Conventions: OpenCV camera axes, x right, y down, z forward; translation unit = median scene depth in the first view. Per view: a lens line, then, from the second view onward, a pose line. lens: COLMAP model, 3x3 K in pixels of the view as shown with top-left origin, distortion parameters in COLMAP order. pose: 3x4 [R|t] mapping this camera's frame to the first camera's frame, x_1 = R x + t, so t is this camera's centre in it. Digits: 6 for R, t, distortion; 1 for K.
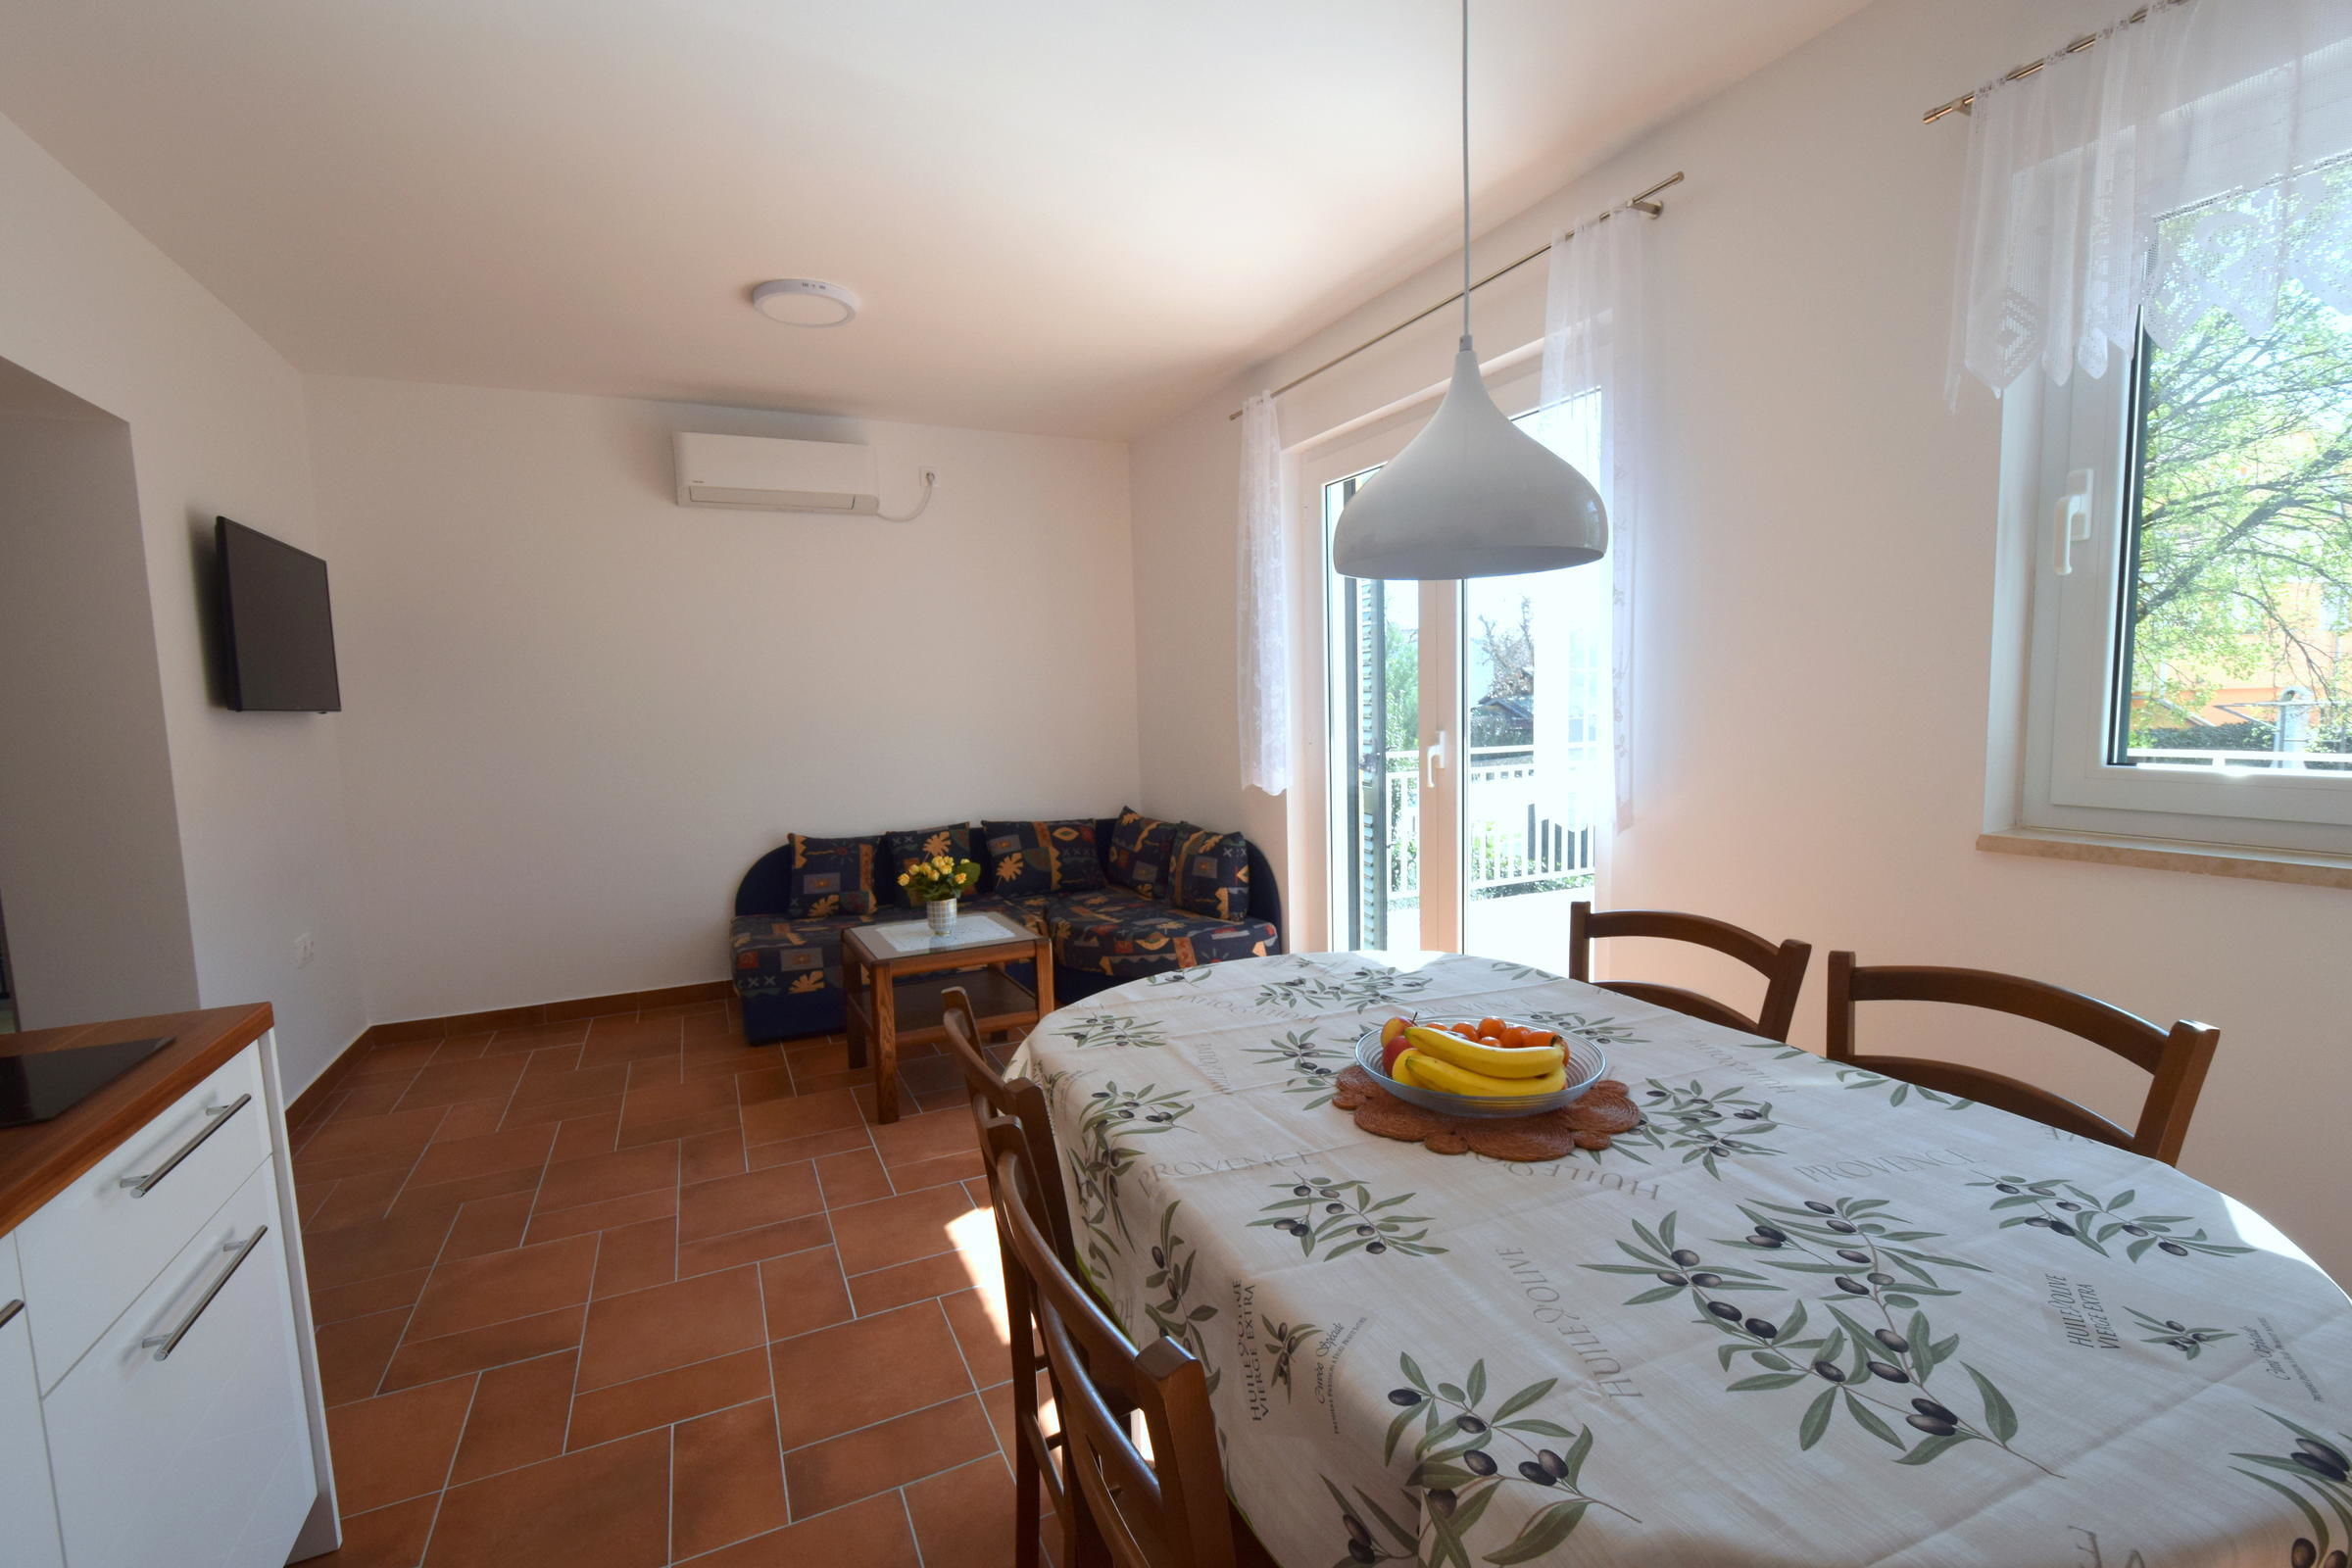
lens RADIAL K [[1024.6, 0, 1186.9], [0, 1024.6, 794.3], [0, 0, 1]] dist [-0.001301, -0.002151]
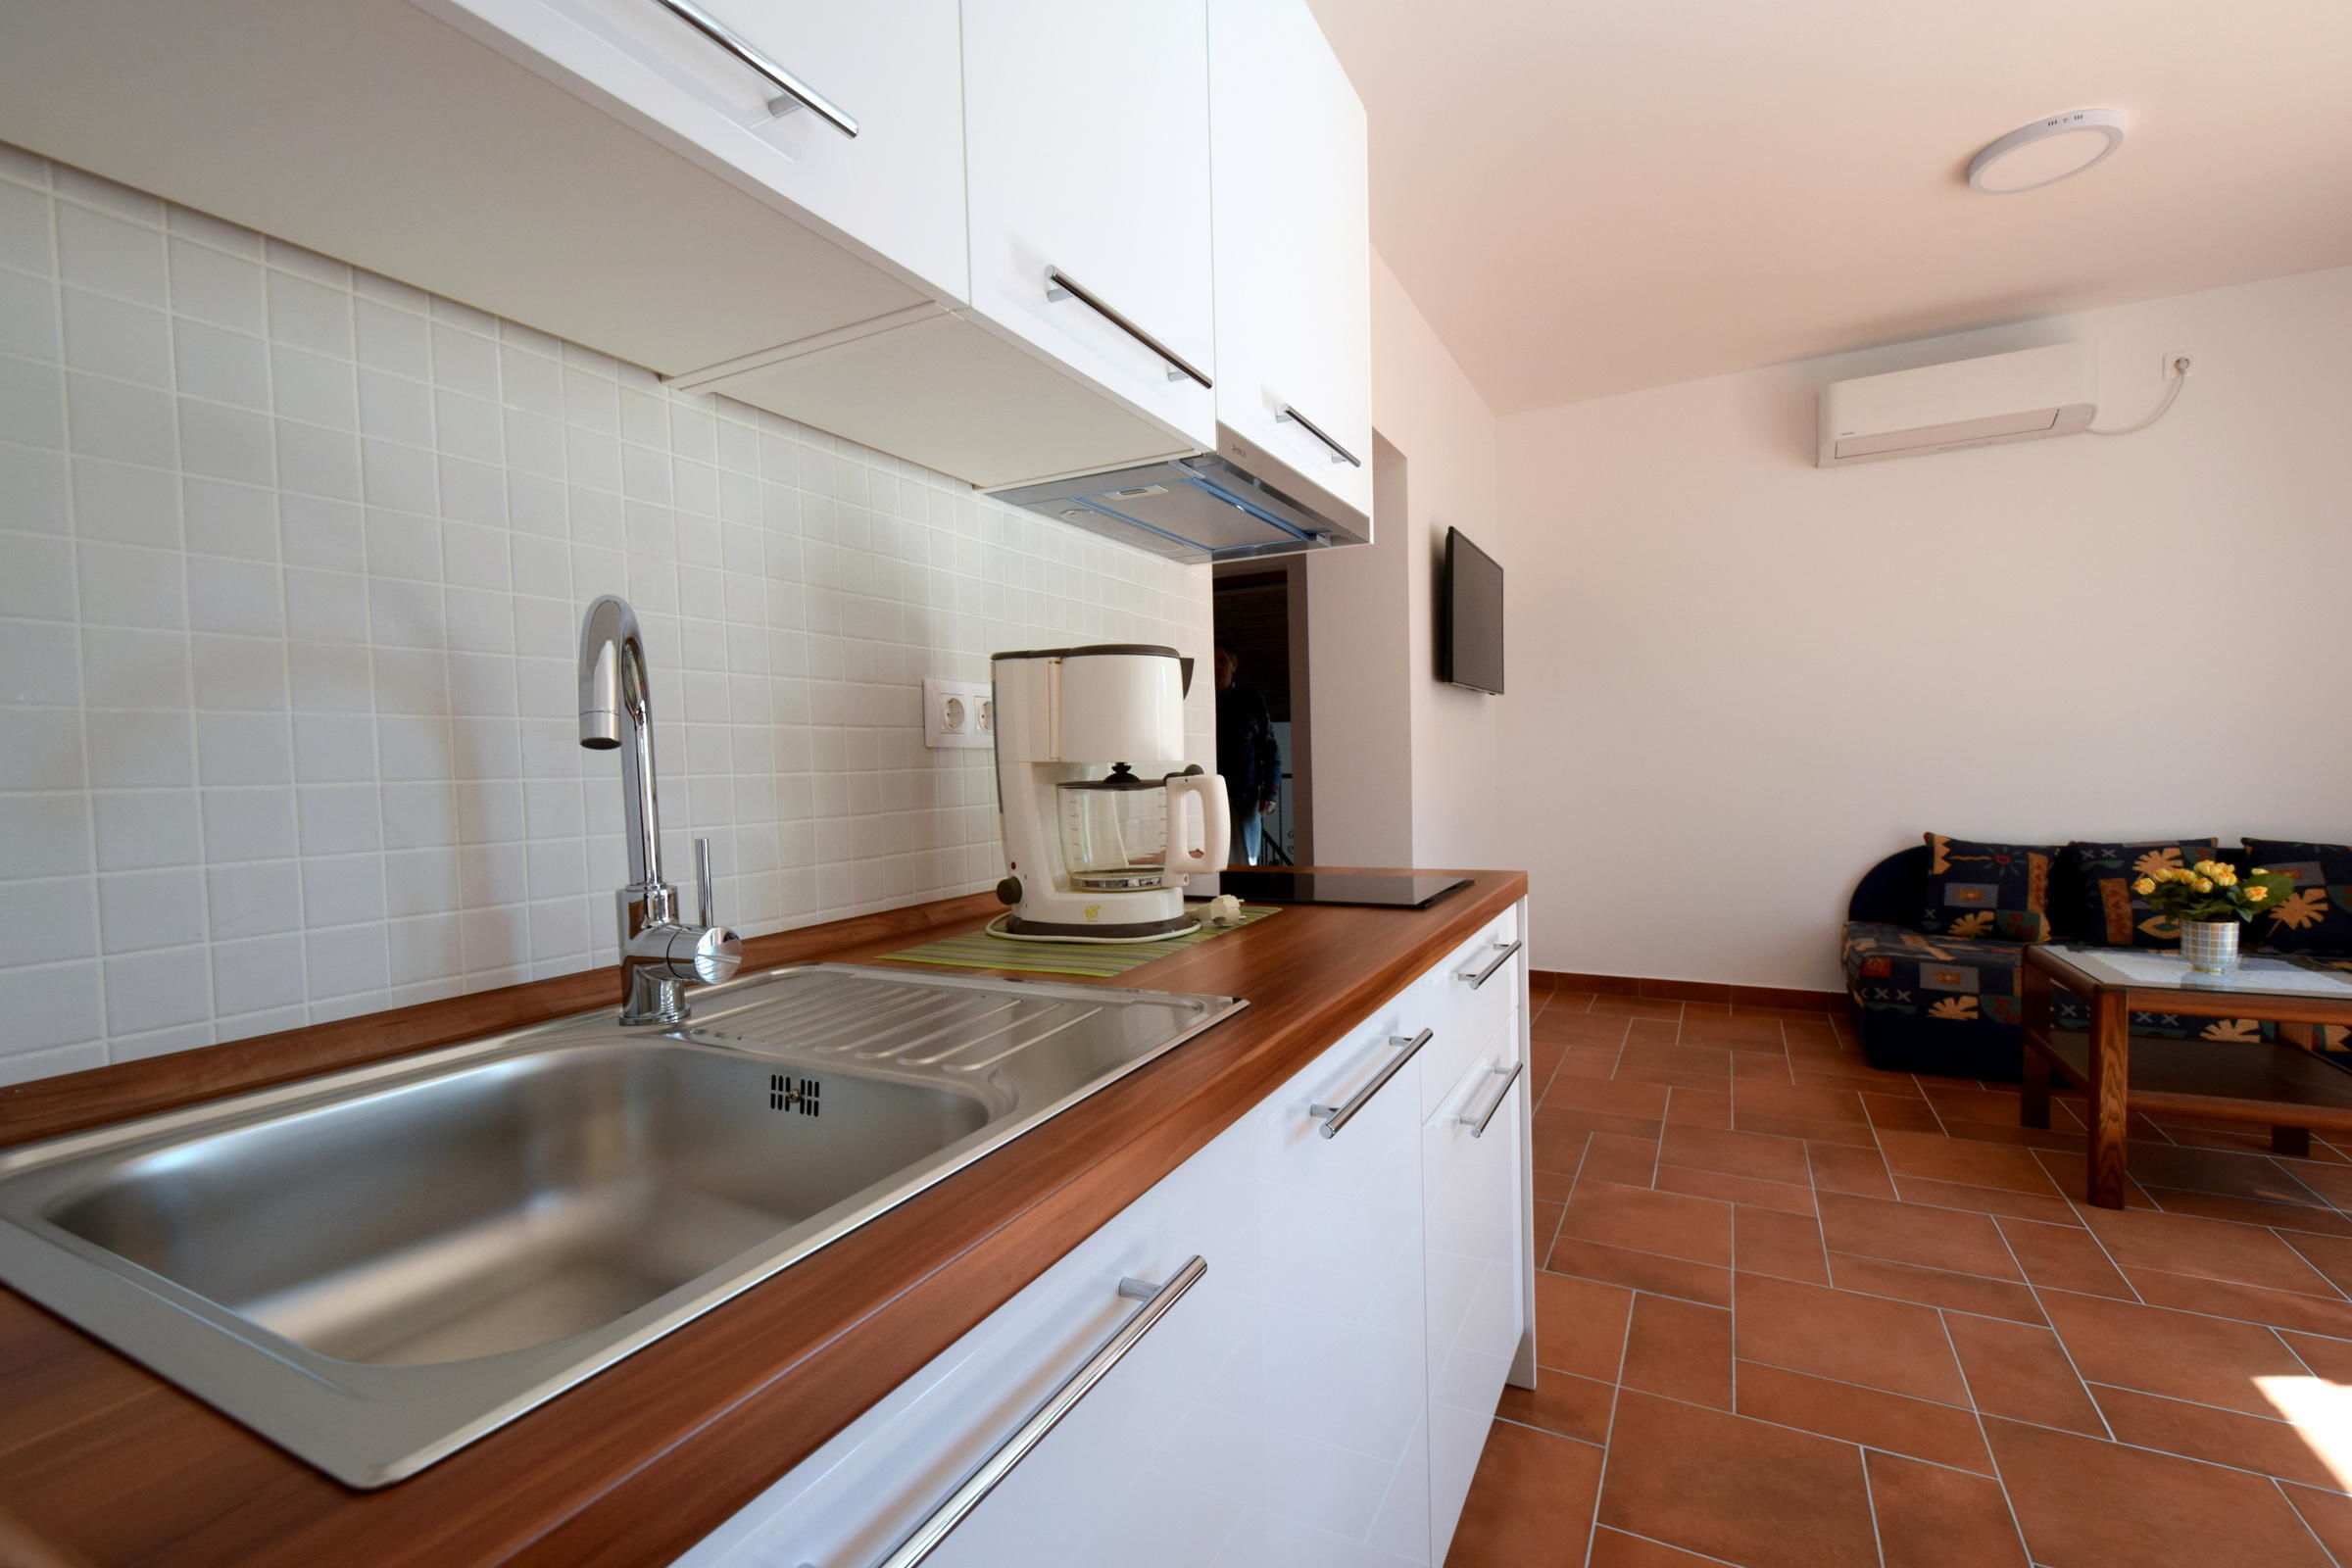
lens RADIAL K [[1024.6, 0, 1189.6], [0, 1024.6, 789.1], [0, 0, 1]] dist [-0.001301, -0.002151]
pose [[0.593872, 0.039427, -0.803593, -0.093622], [-0.070865, 0.997480, -0.003431, 0.062193], [0.801432, 0.058984, 0.595170, 0.011476]]
